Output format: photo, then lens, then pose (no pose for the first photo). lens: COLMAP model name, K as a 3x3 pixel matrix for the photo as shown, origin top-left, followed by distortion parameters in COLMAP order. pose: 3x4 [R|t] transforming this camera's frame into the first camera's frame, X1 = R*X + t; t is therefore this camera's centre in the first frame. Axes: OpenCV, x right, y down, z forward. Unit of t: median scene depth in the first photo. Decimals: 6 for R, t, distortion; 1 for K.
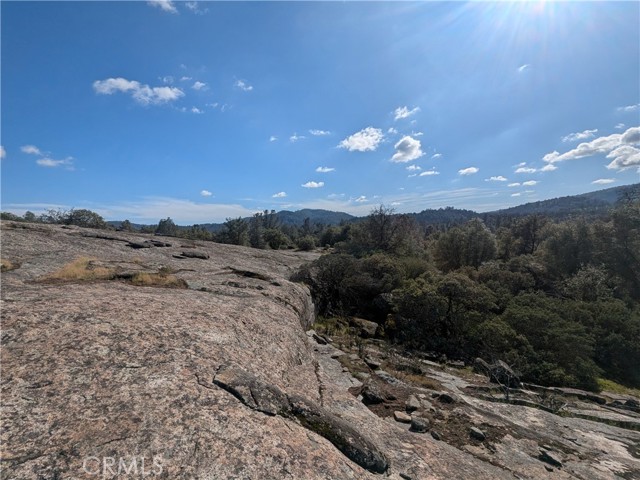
lens RADIAL K [[302.9, 0, 320.0], [0, 302.9, 240.0], [0, 0, 1]] dist [-0.001353, -0.001321]
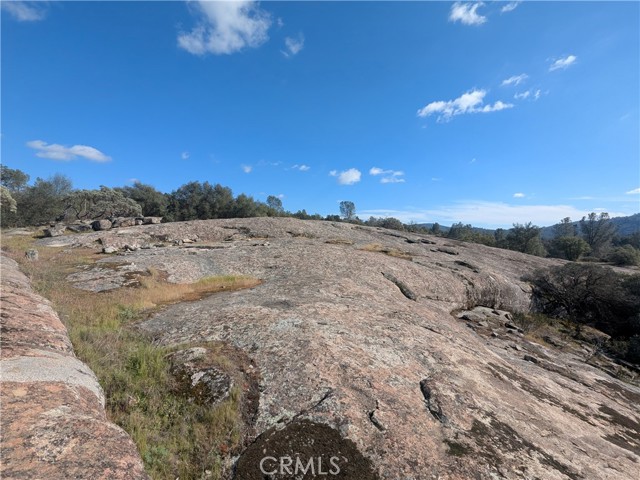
lens RADIAL K [[302.9, 0, 320.0], [0, 302.9, 240.0], [0, 0, 1]] dist [-0.001353, -0.001321]
pose [[0.588483, 0.058787, -0.806370, 0.326418], [-0.067982, 0.997419, 0.023102, 0.005651], [0.805647, 0.041224, 0.590960, -0.272709]]
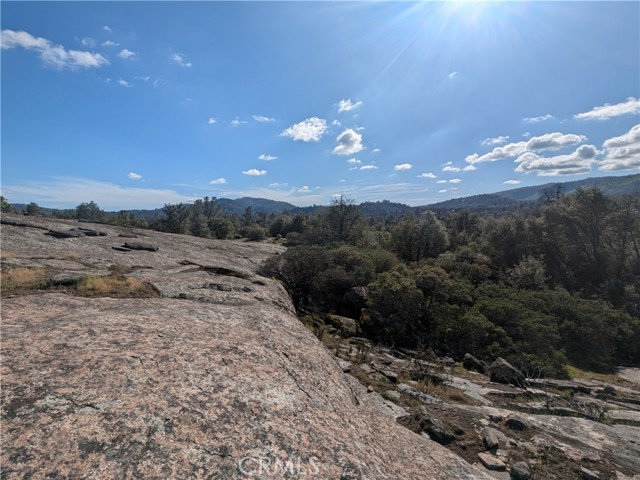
lens RADIAL K [[302.0, 0, 320.0], [0, 302.0, 240.0], [0, 0, 1]] dist [-0.001151, -0.001008]
pose [[0.981557, 0.007603, 0.191016, -0.076896], [-0.013949, 0.999394, 0.031903, -0.001260], [-0.190658, -0.033979, 0.981068, 0.083694]]
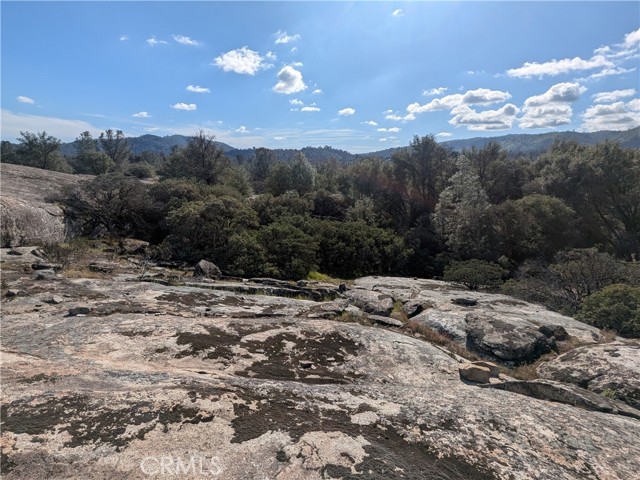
lens RADIAL K [[302.0, 0, 320.0], [0, 302.0, 240.0], [0, 0, 1]] dist [-0.001151, -0.001008]
pose [[0.927689, -0.034190, 0.371785, 0.288427], [-0.044454, 0.978599, 0.200917, 0.022283], [-0.370698, -0.202916, 0.906316, -0.147831]]
